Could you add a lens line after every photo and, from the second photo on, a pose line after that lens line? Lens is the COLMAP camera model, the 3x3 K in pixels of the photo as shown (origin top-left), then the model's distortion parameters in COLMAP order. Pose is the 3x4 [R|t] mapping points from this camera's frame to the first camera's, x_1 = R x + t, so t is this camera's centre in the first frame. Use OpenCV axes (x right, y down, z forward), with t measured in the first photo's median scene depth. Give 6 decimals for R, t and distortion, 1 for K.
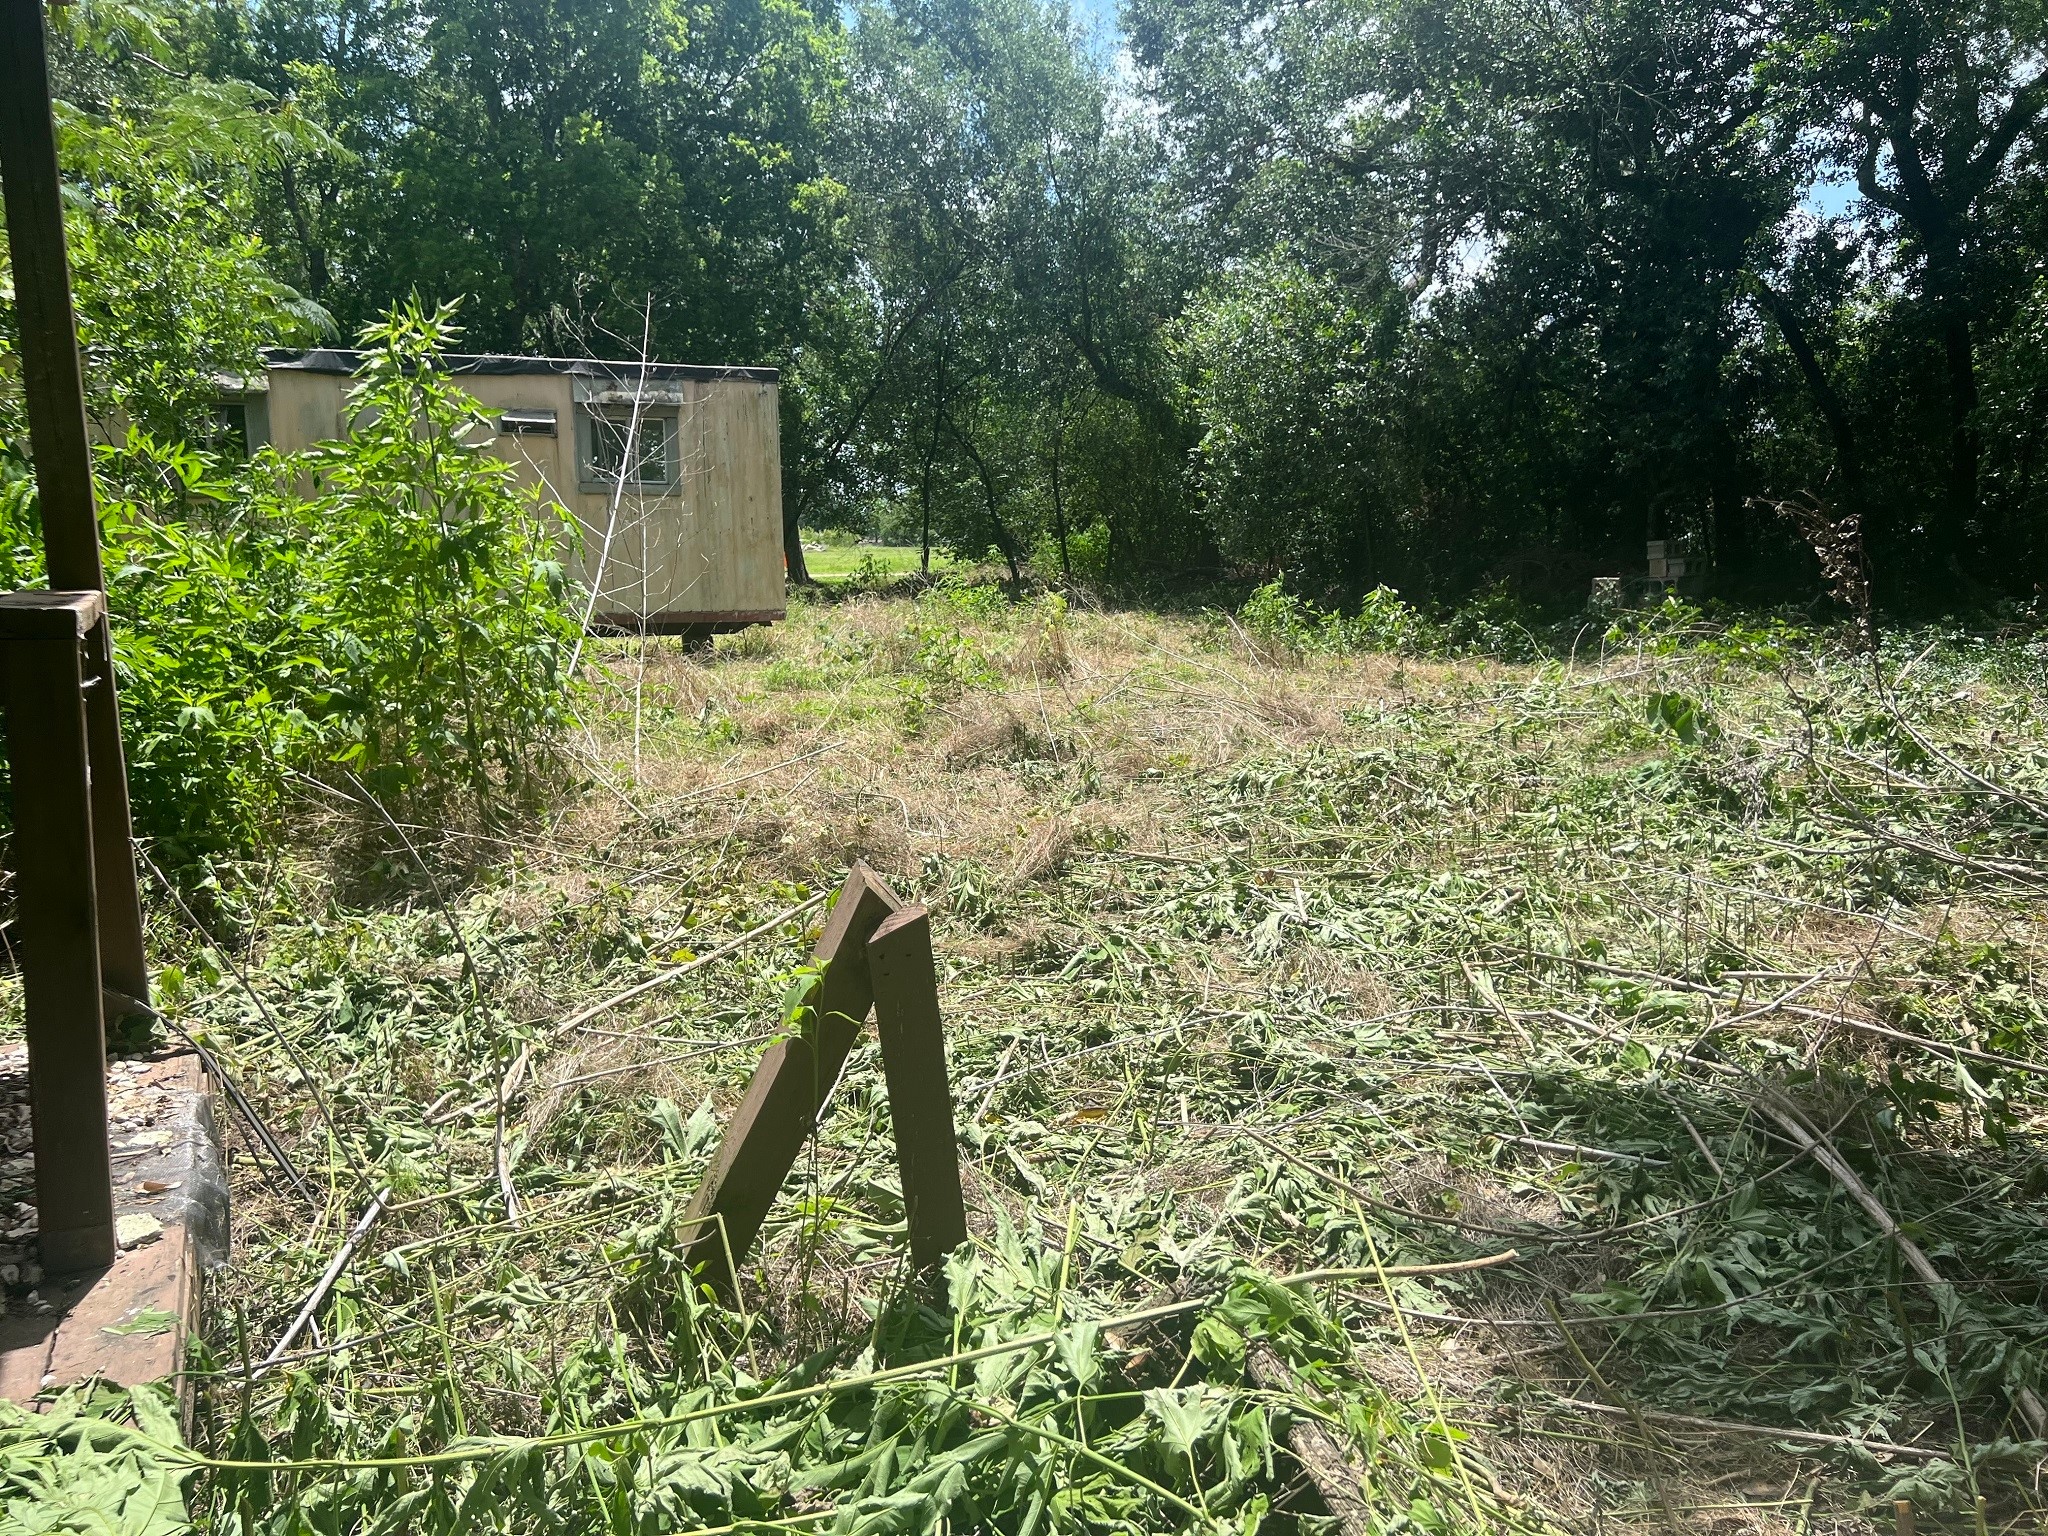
lens RADIAL K [[1584.1, 0, 1023.4], [0, 1584.1, 768.3], [0, 0, 1]] dist [0.048844, -0.060295]
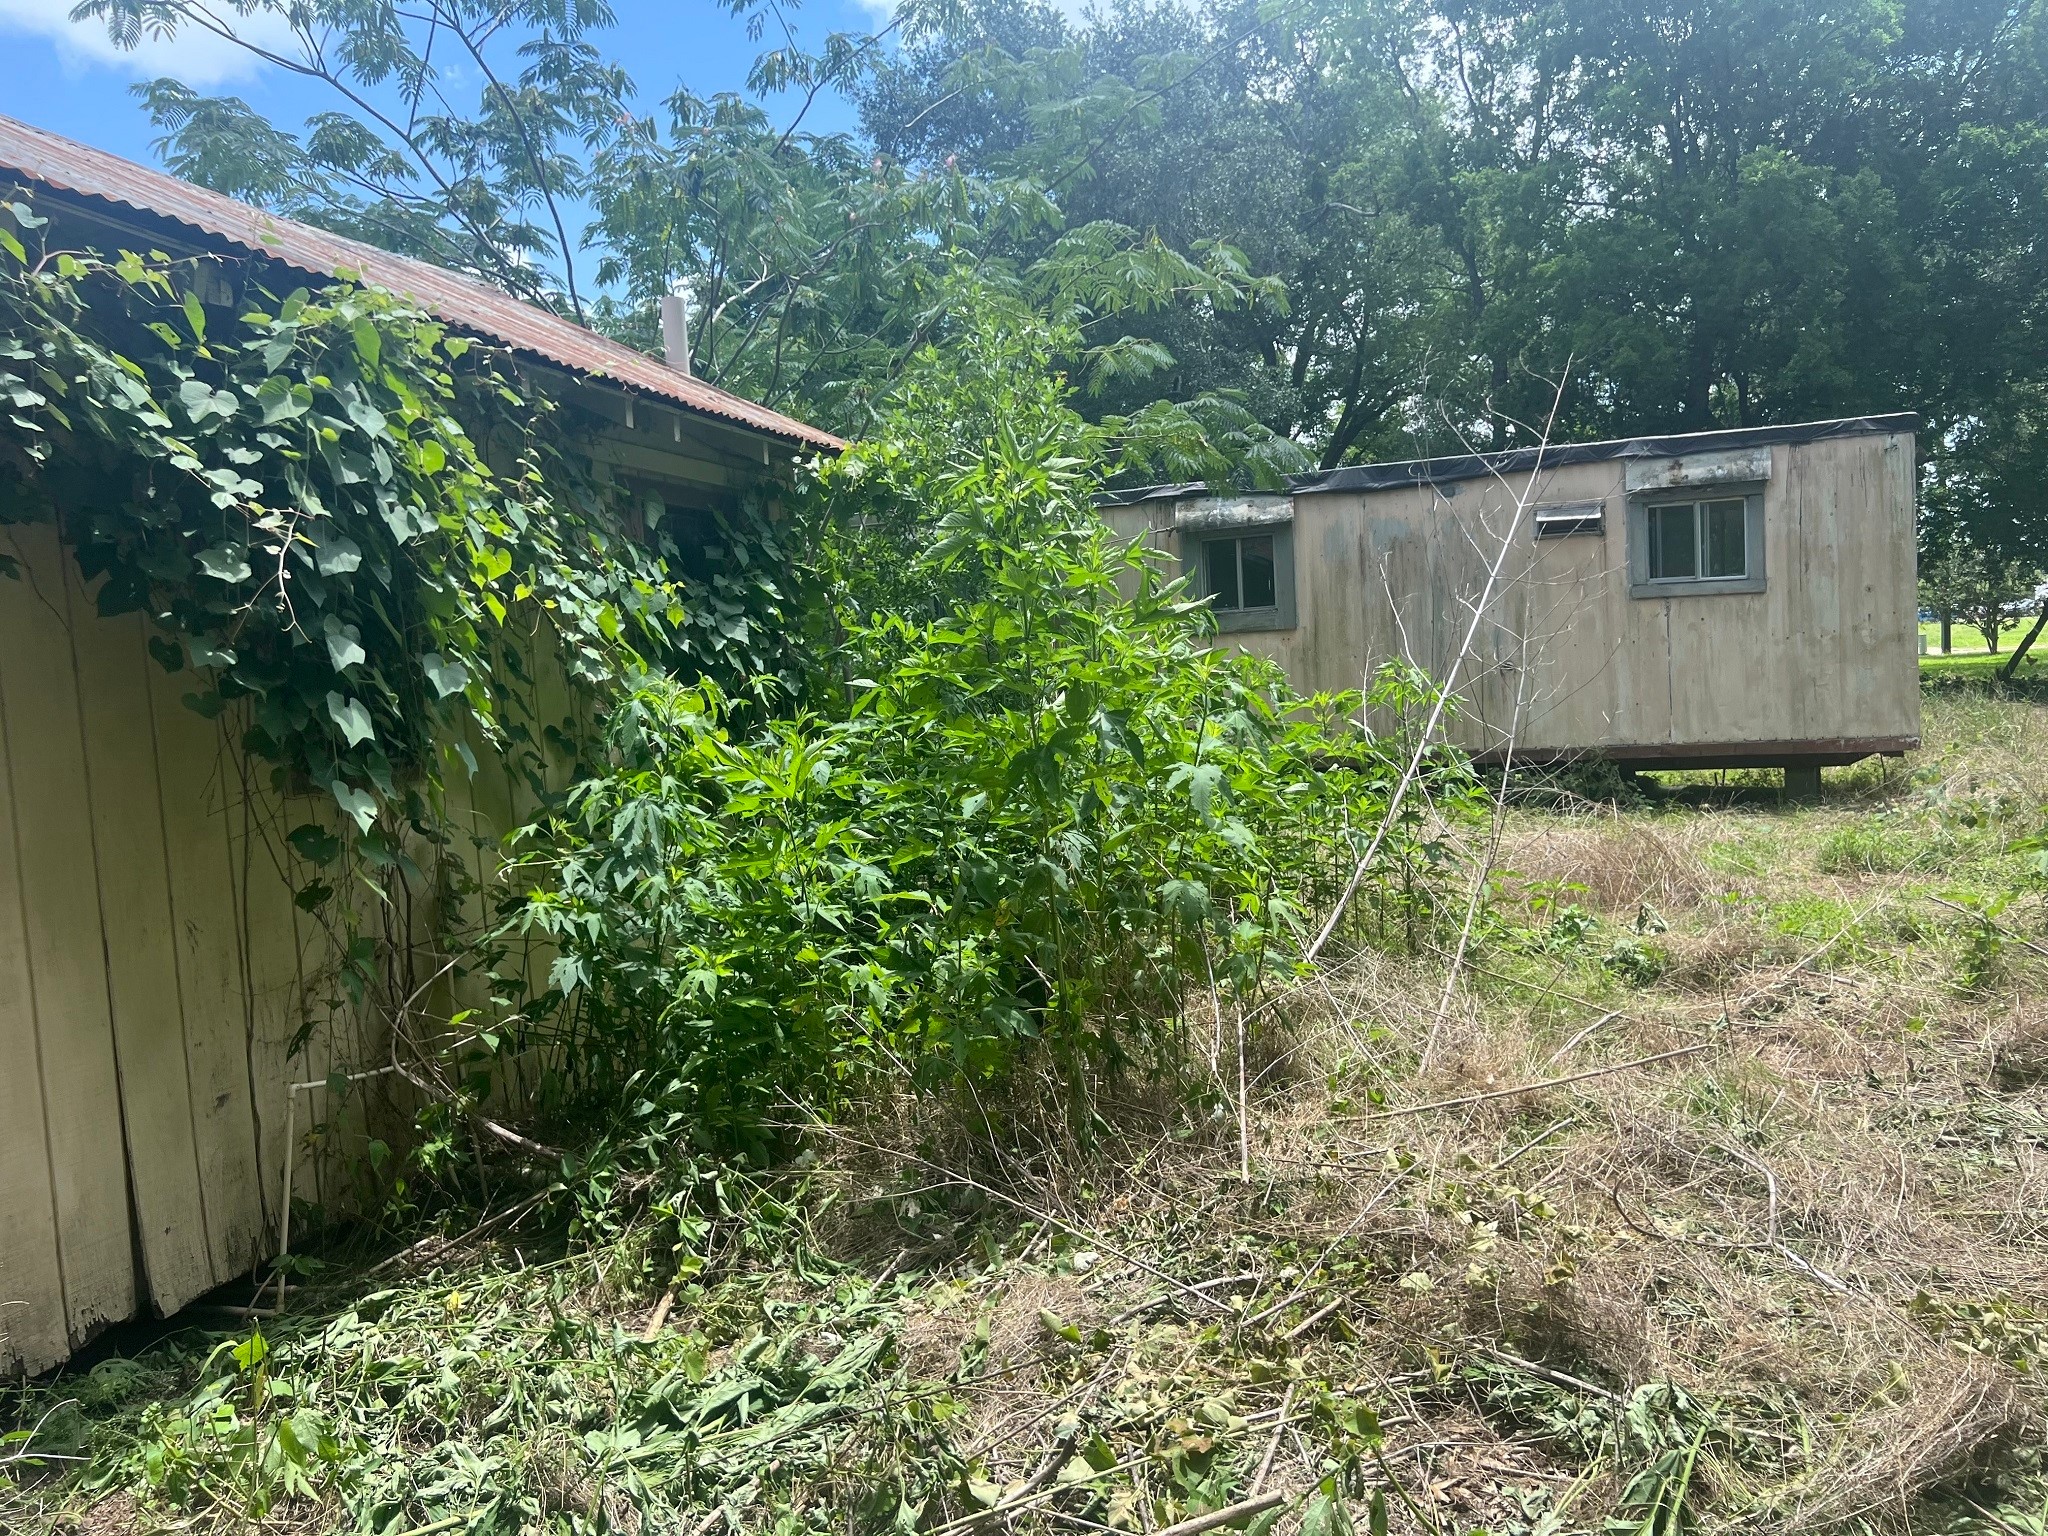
lens RADIAL K [[1584.1, 0, 1024.4], [0, 1584.1, 770.4], [0, 0, 1]] dist [0.048844, -0.060295]
pose [[0.725621, 0.010796, -0.688010, 0.181496], [-0.045171, 0.998468, -0.031972, -0.135062], [0.686611, 0.054278, 0.724996, 0.590370]]
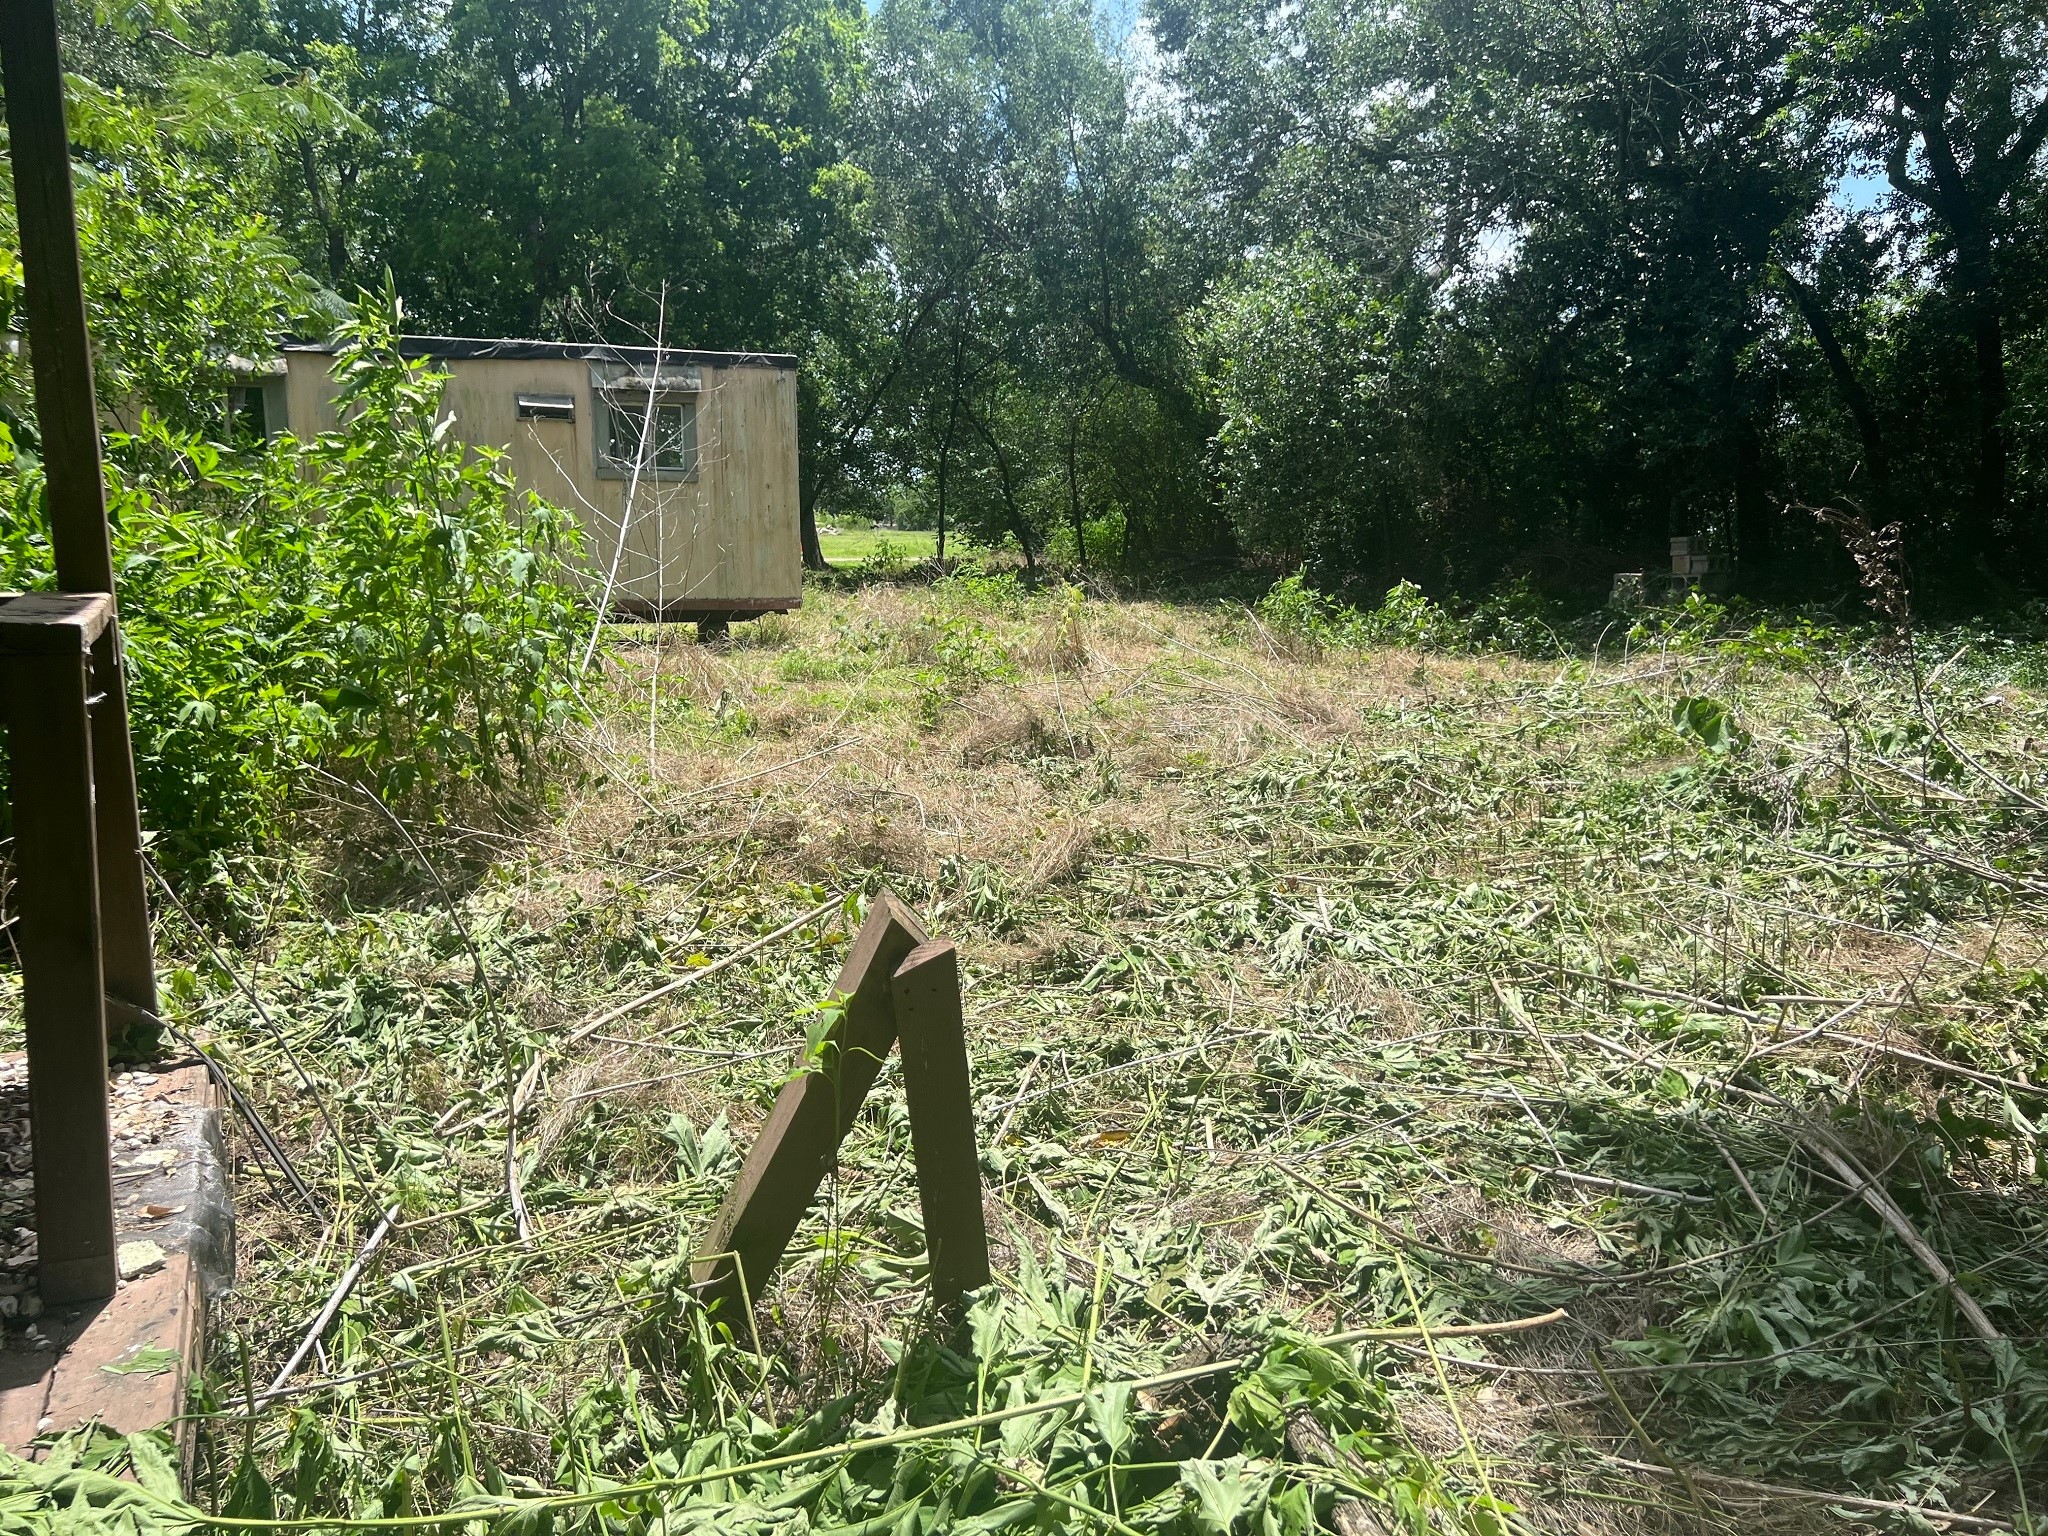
lens RADIAL K [[1584.1, 0, 1022.2], [0, 1584.1, 767.4], [0, 0, 1]] dist [0.048844, -0.060295]
pose [[0.999903, 0.010942, -0.008647, -0.005221], [-0.010869, 0.999905, 0.008453, -0.011481], [0.008738, -0.008358, 0.999927, 0.015208]]
